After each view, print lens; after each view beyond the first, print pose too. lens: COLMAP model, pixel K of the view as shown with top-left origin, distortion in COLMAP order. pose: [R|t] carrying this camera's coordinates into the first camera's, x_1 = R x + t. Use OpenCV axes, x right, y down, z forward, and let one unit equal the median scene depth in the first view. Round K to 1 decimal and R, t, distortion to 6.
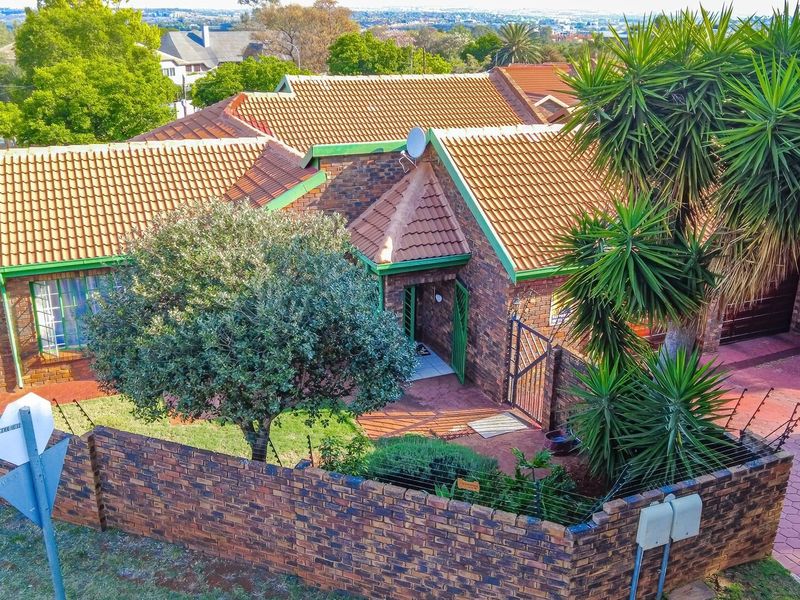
lens RADIAL K [[752.7, 0, 400.0], [0, 752.7, 300.0], [0, 0, 1]] dist [0.002721, 0.001177]
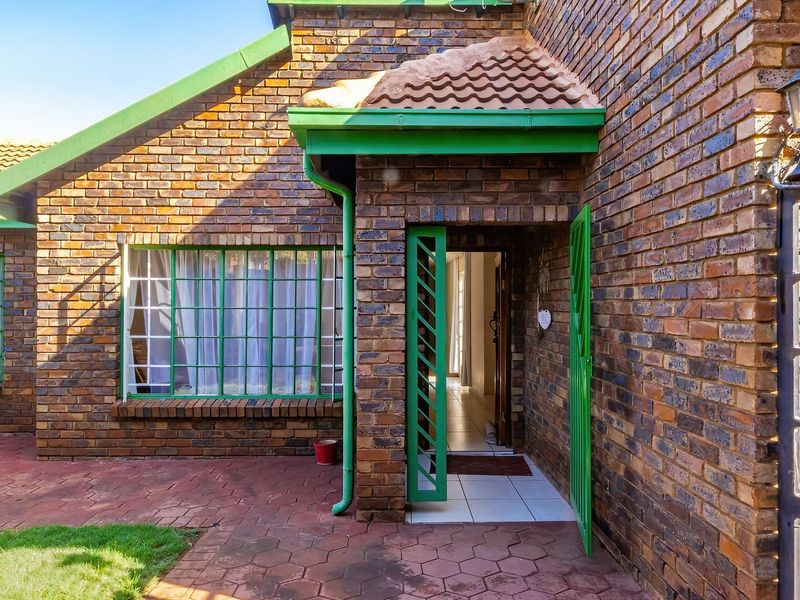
lens RADIAL K [[553.2, 0, 400.0], [0, 553.2, 300.0], [0, 0, 1]] dist [0.004922, 0.001732]
pose [[0.920507, -0.012251, -0.390534, 0.102705], [-0.126792, 0.936054, -0.328219, 0.101323], [0.369582, 0.351644, 0.860091, 0.773875]]
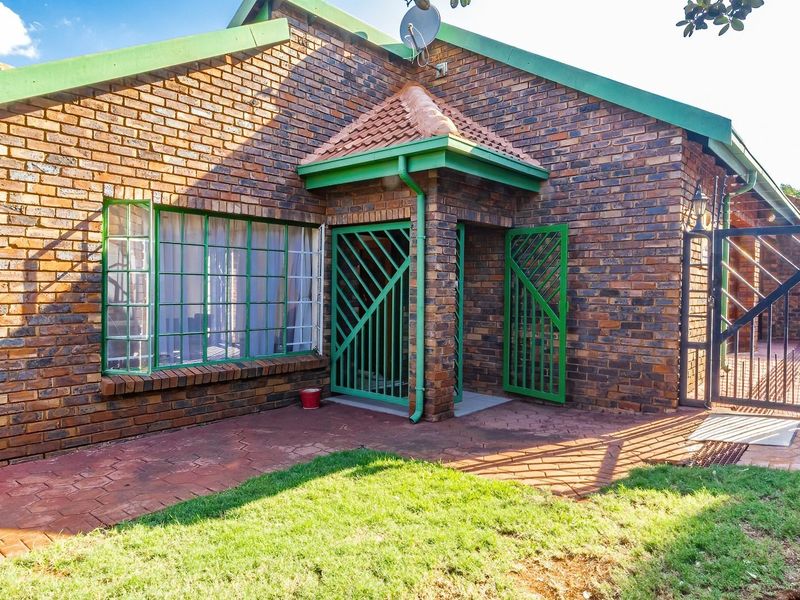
lens RADIAL K [[553.2, 0, 400.0], [0, 553.2, 300.0], [0, 0, 1]] dist [0.004922, 0.001732]
pose [[0.901702, -0.009747, 0.432247, -0.200079], [0.148701, 0.945747, -0.288877, 0.142216], [-0.405981, 0.324757, 0.854232, 0.687704]]
